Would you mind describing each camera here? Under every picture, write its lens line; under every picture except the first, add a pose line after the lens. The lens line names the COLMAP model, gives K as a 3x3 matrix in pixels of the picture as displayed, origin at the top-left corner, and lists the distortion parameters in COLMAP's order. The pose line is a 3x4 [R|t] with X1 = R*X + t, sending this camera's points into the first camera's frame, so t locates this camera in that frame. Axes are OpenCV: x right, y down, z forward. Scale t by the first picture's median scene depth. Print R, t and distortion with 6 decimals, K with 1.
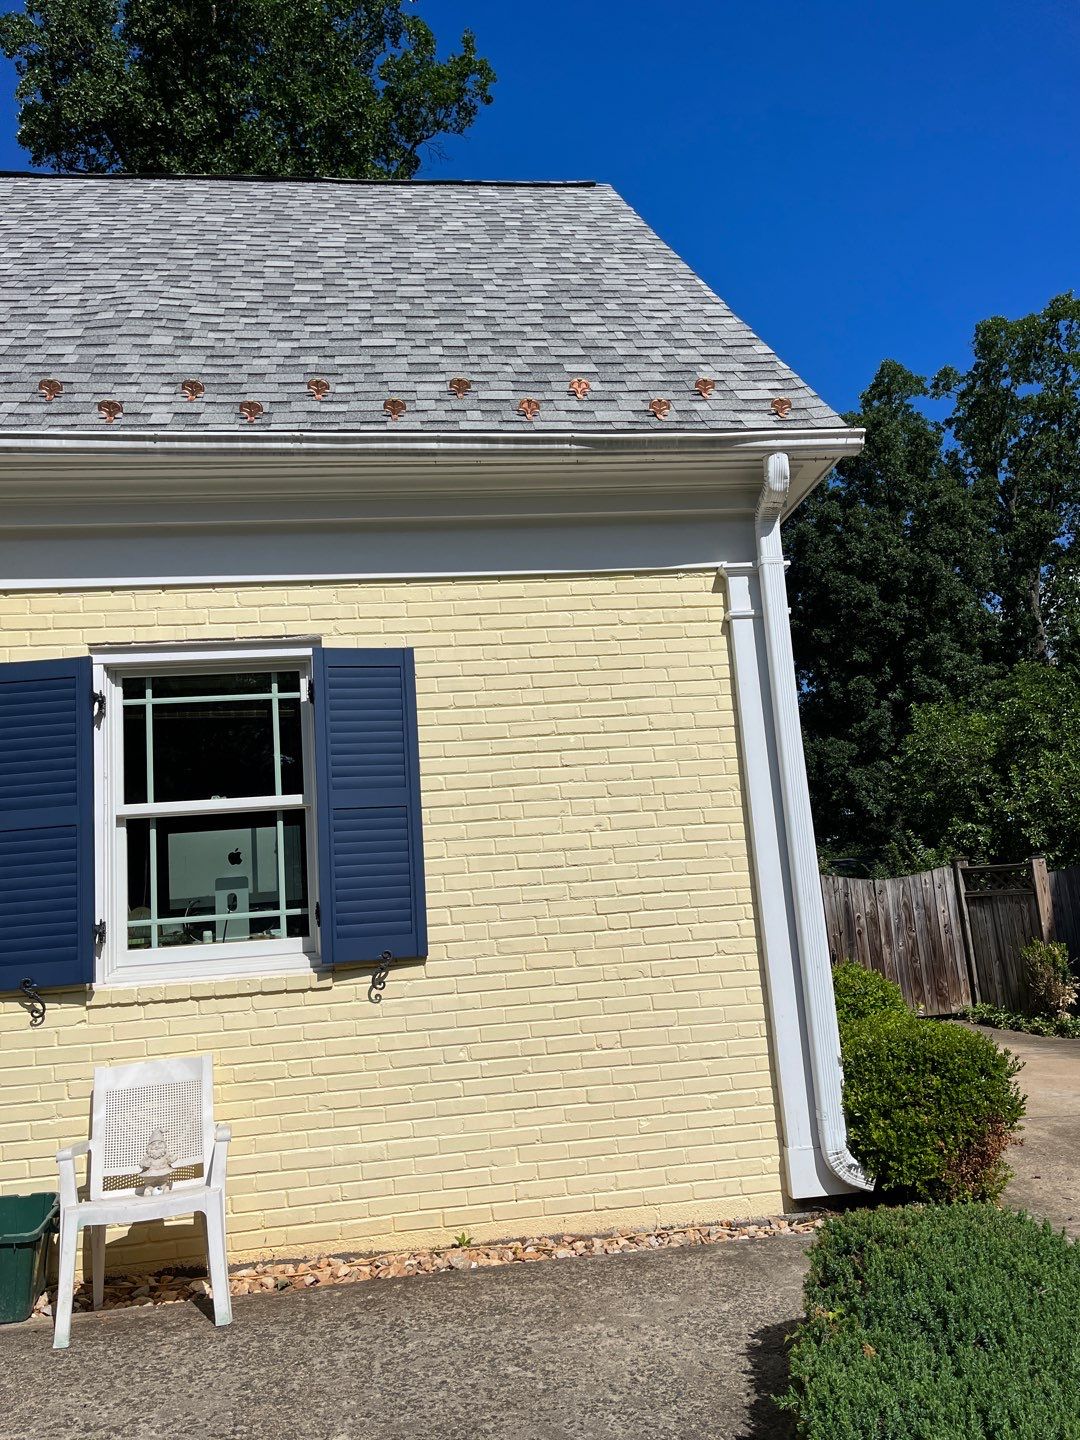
lens RADIAL K [[1094.4, 0, 537.3], [0, 1094.4, 738.0], [0, 0, 1]] dist [0.058191, -0.093392]
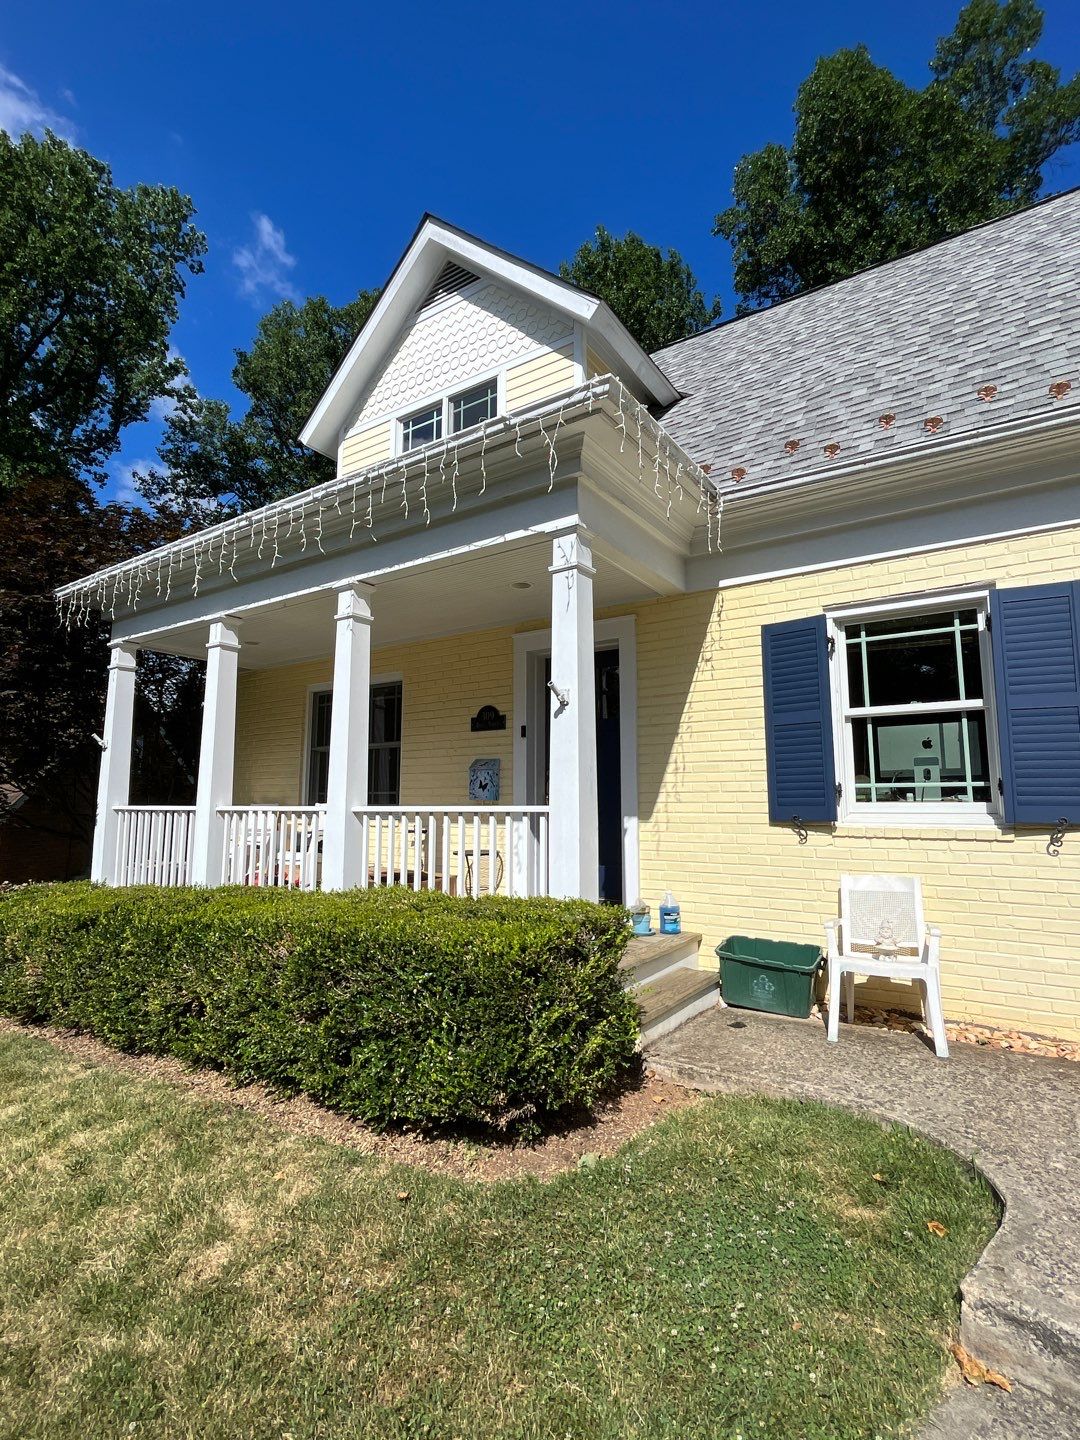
lens RADIAL K [[709.8, 0, 540.0], [0, 709.8, 720.0], [0, 0, 1]] dist [-0.007761, 0.000257]
pose [[0.741551, -0.005994, -0.670870, -0.032262], [0.059048, 0.996663, 0.056364, -0.004869], [0.668293, -0.081410, 0.739430, -0.021234]]
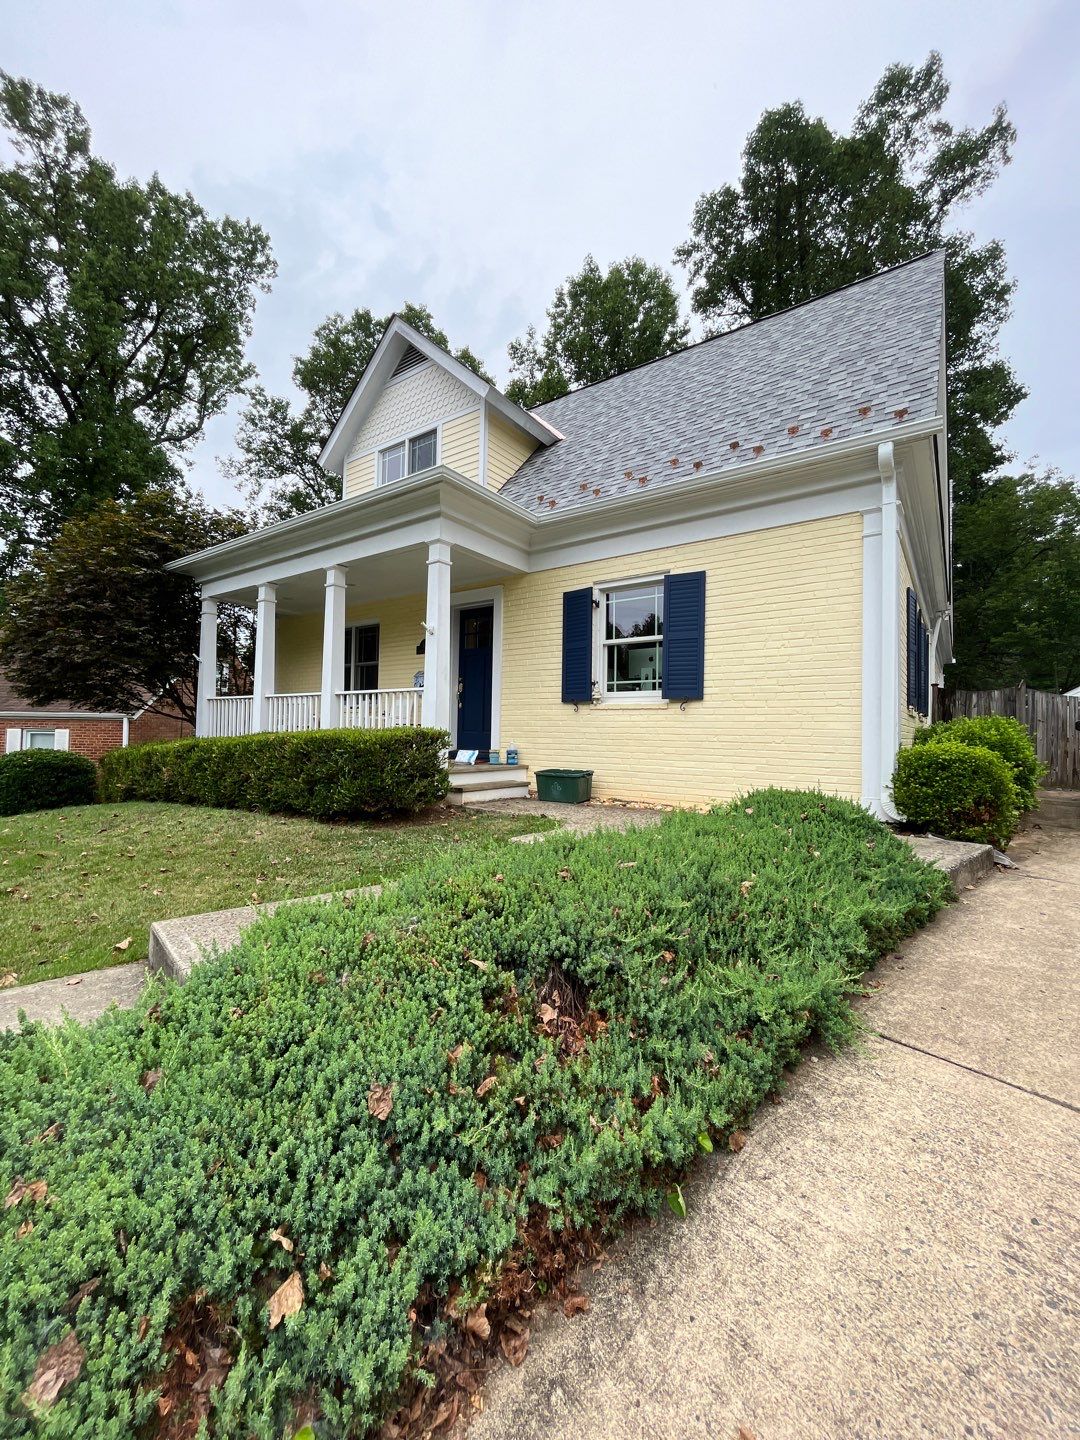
lens RADIAL K [[574.2, 0, 540.0], [0, 574.2, 720.0], [0, 0, 1]] dist [-0.035446, -0.000258]
pose [[0.732281, 0.071627, -0.677226, 0.490649], [0.046483, 0.986877, 0.154639, 0.028556], [0.679415, -0.144719, 0.719341, -0.173738]]
